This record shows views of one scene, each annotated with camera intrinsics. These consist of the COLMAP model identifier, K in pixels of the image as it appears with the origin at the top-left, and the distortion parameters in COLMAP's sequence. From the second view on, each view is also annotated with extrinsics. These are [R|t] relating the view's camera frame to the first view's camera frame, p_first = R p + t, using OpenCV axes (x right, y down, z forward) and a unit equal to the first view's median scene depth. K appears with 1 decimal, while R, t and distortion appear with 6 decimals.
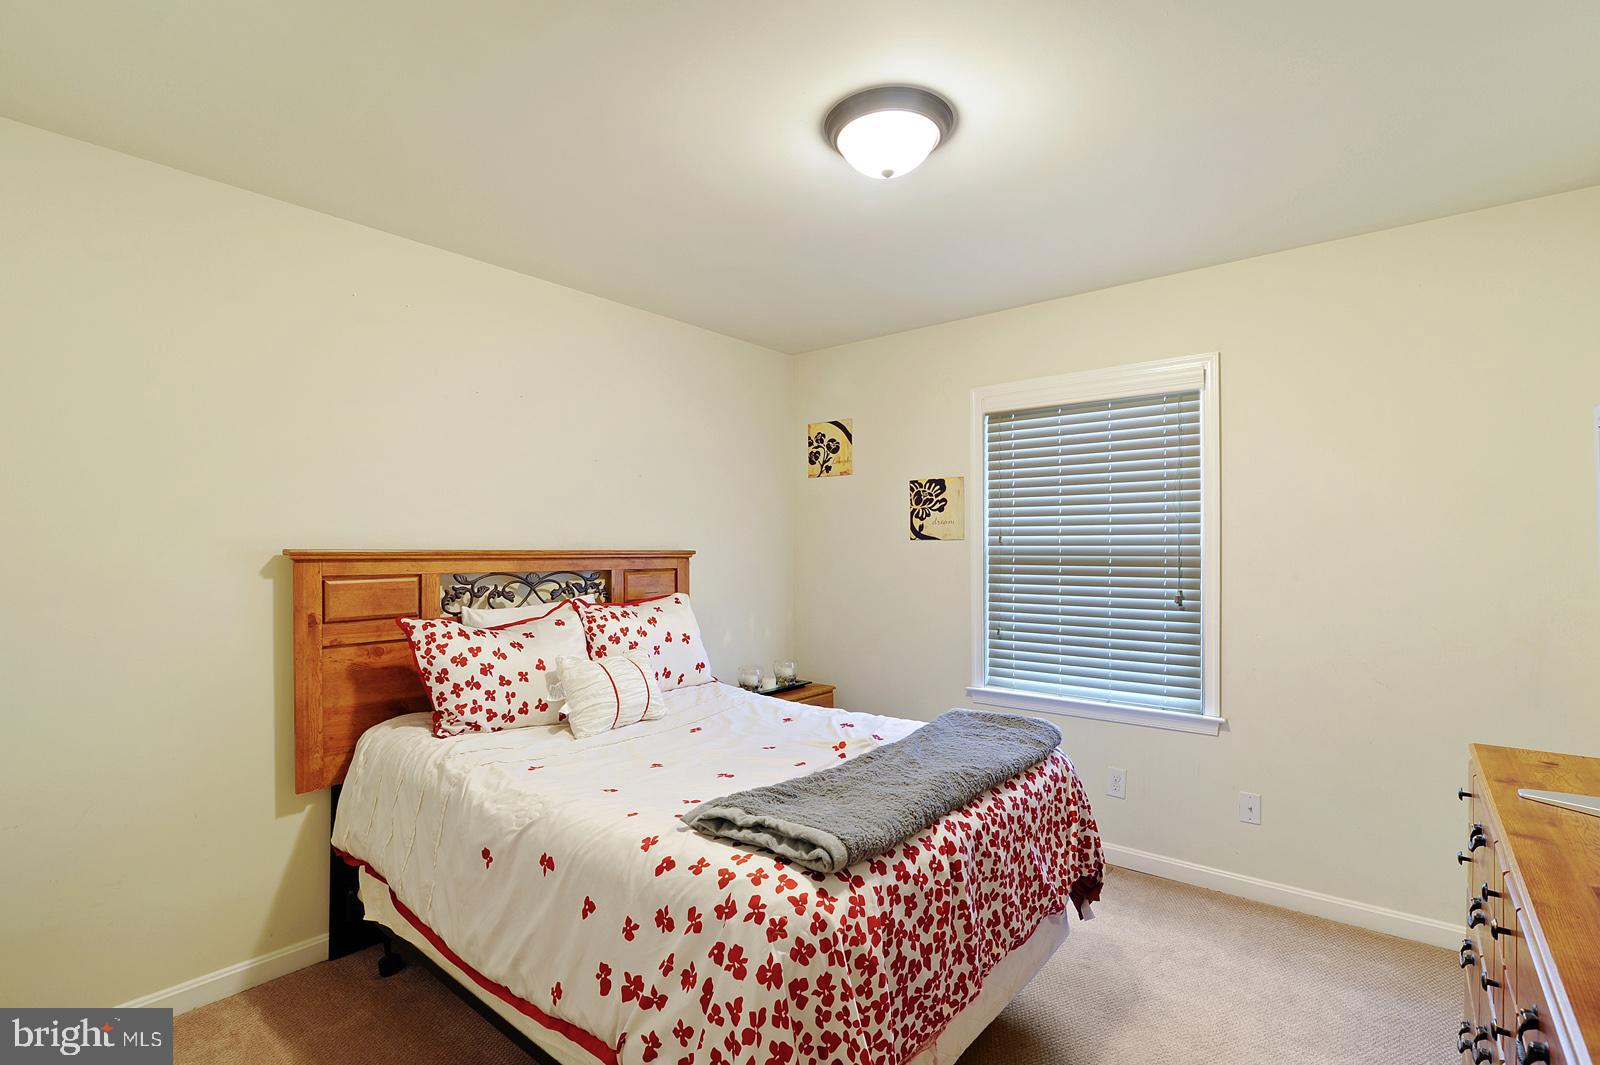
lens RADIAL K [[748.3, 0, 803.4], [0, 748.3, 521.6], [0, 0, 1]] dist [-0.018150, 0.000723]
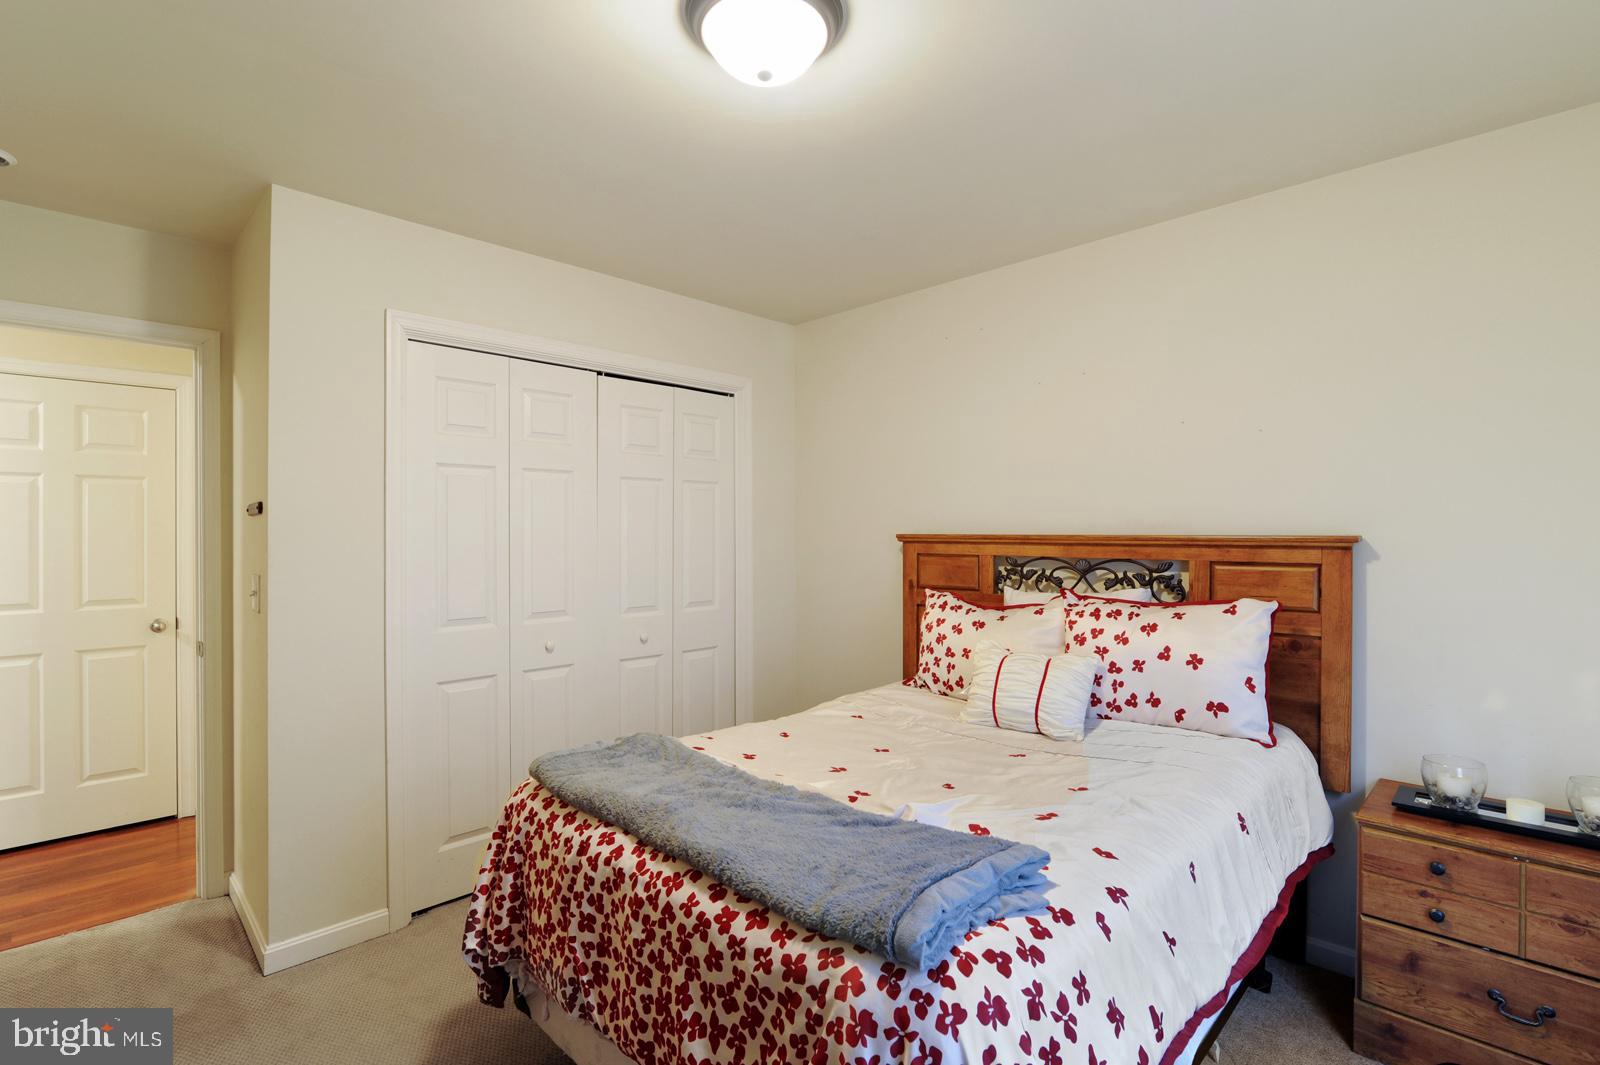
lens RADIAL K [[748.3, 0, 804.1], [0, 748.3, 546.5], [0, 0, 1]] dist [-0.018150, 0.000723]
pose [[-0.105568, 0.020983, -0.994191, 0.736473], [0.040421, 0.999042, 0.016793, 0.028522], [0.993590, -0.038414, -0.106315, 0.920678]]
